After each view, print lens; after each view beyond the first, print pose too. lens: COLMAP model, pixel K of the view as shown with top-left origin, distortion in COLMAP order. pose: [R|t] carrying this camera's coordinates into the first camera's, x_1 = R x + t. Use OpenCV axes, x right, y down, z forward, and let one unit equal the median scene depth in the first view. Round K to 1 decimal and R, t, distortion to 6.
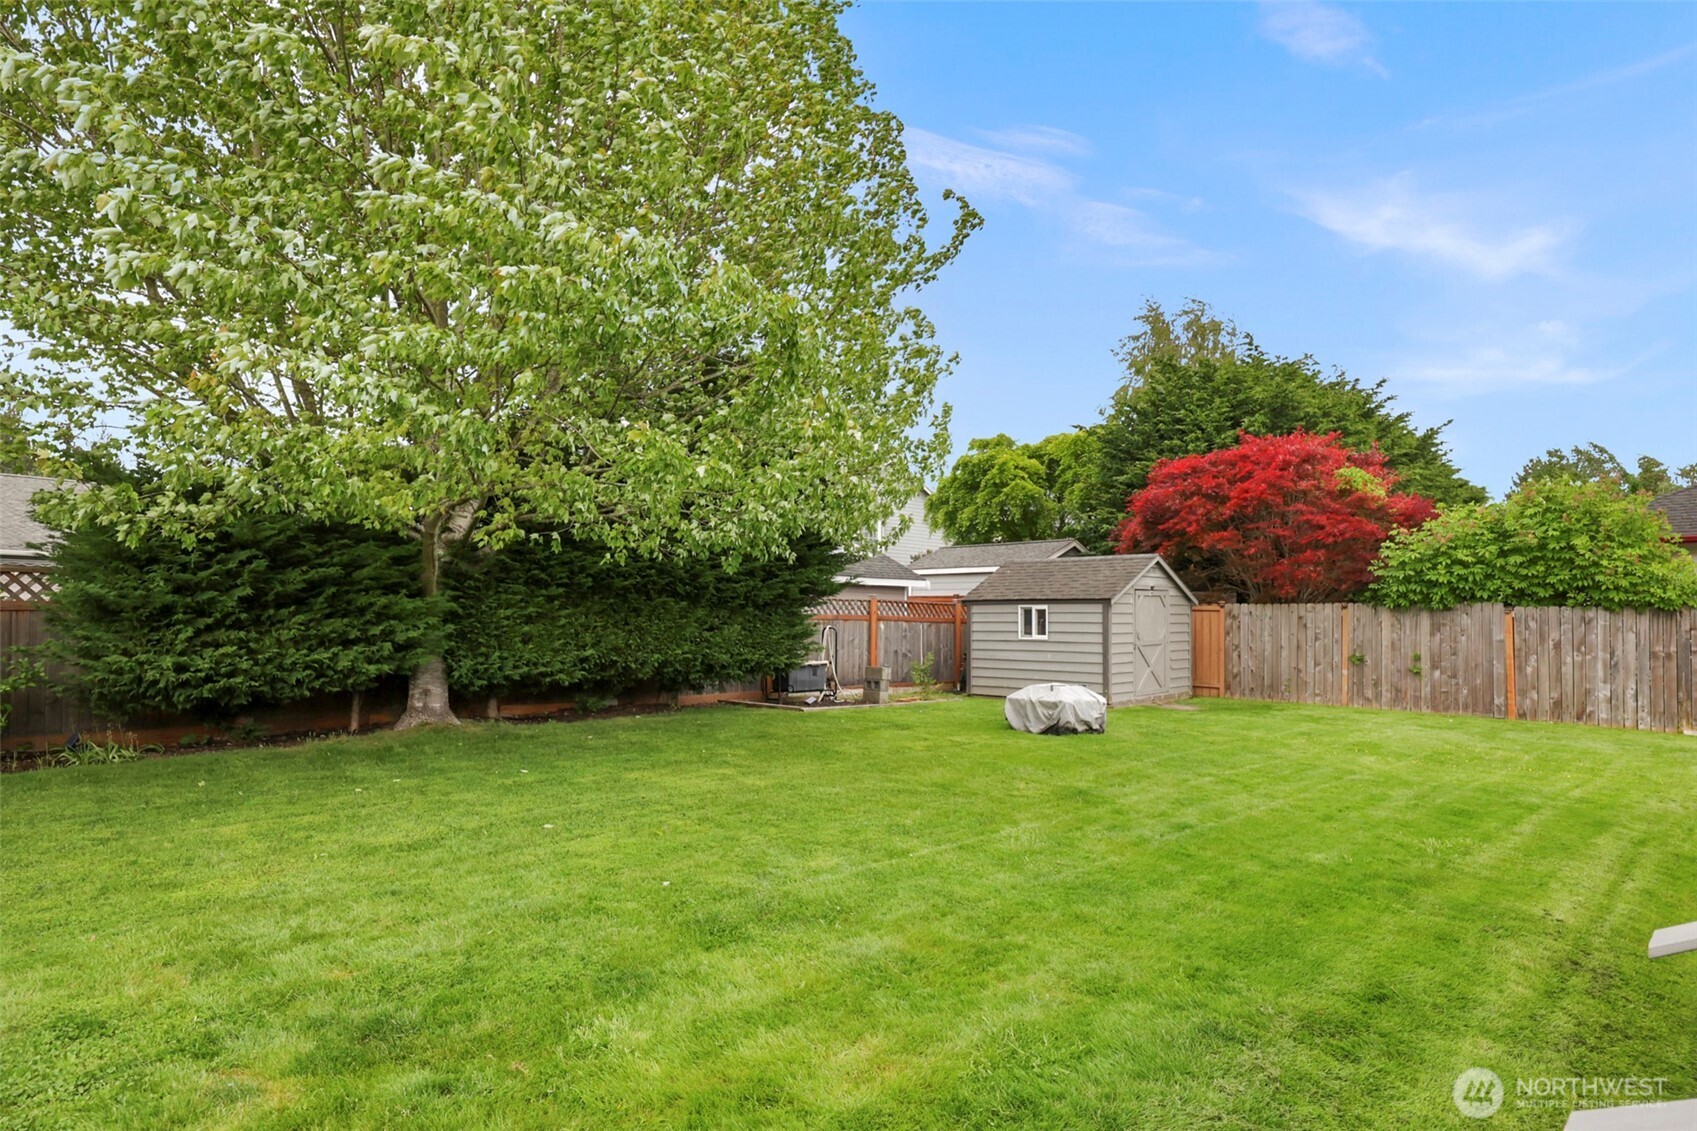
lens RADIAL K [[960.5, 0, 854.6], [0, 960.5, 599.7], [0, 0, 1]] dist [0.017746, 0.001194]
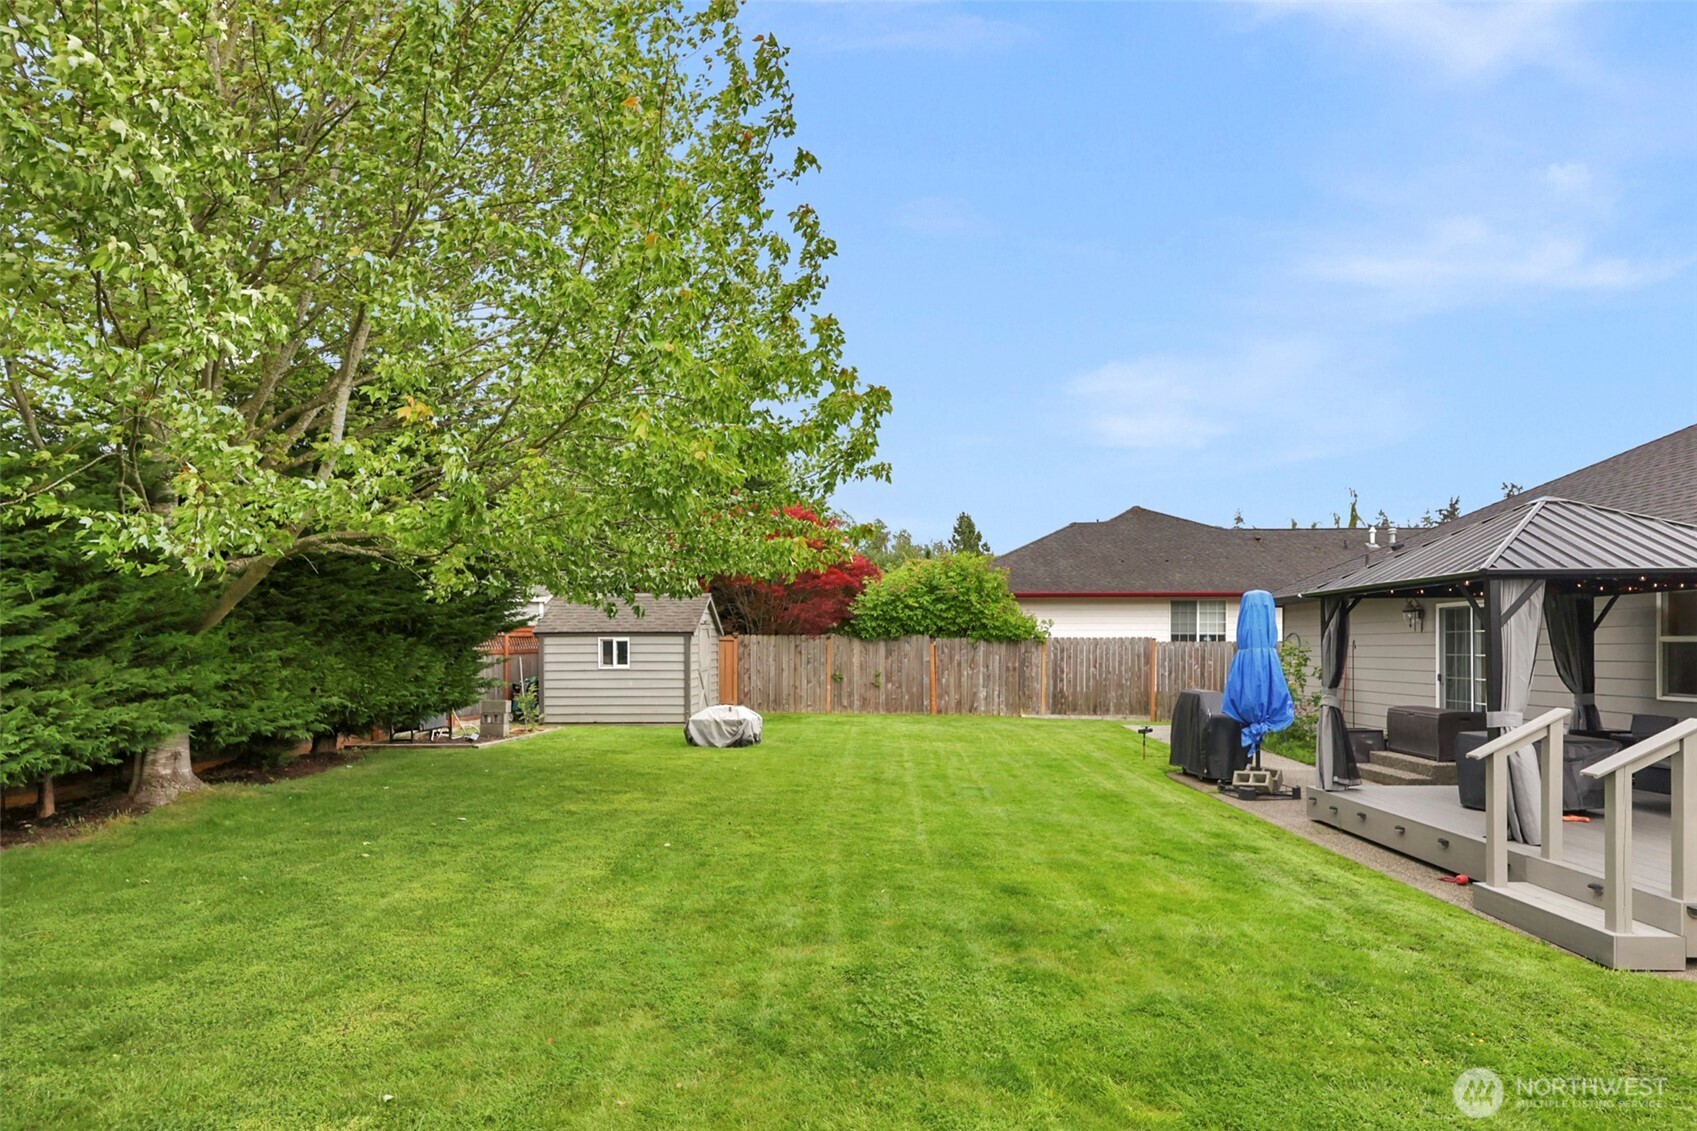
lens RADIAL K [[960.5, 0, 854.6], [0, 960.5, 599.7], [0, 0, 1]] dist [0.017746, 0.001194]
pose [[0.748862, 0.022321, 0.662349, -0.331718], [-0.007161, 0.999647, -0.025591, -0.011137], [-0.662687, 0.014421, 0.748758, -0.010824]]
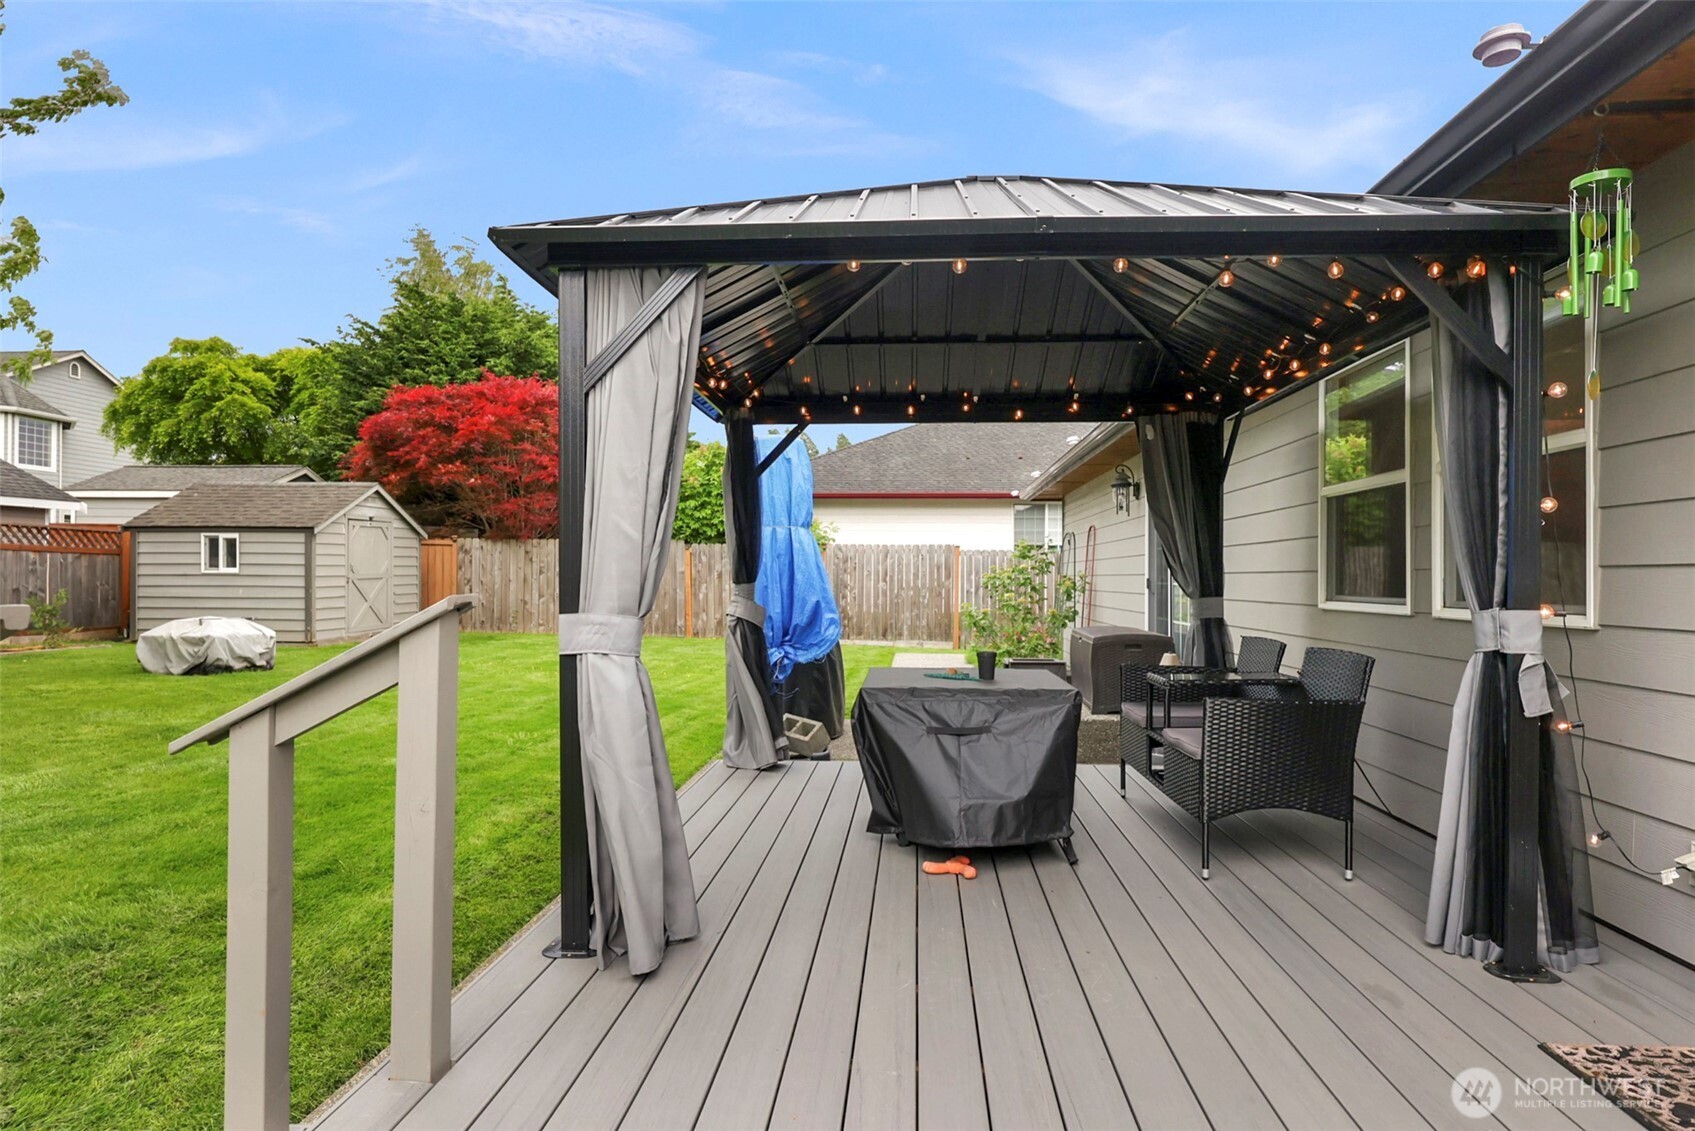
lens RADIAL K [[958.8, 0, 847.5], [0, 958.8, 565.5], [0, 0, 1]] dist [0.015803, -0.000863]
pose [[0.775937, 0.003708, 0.630799, 0.073410], [-0.016200, 0.999770, 0.014050, 0.012794], [-0.630602, -0.021120, 0.775819, -0.034396]]
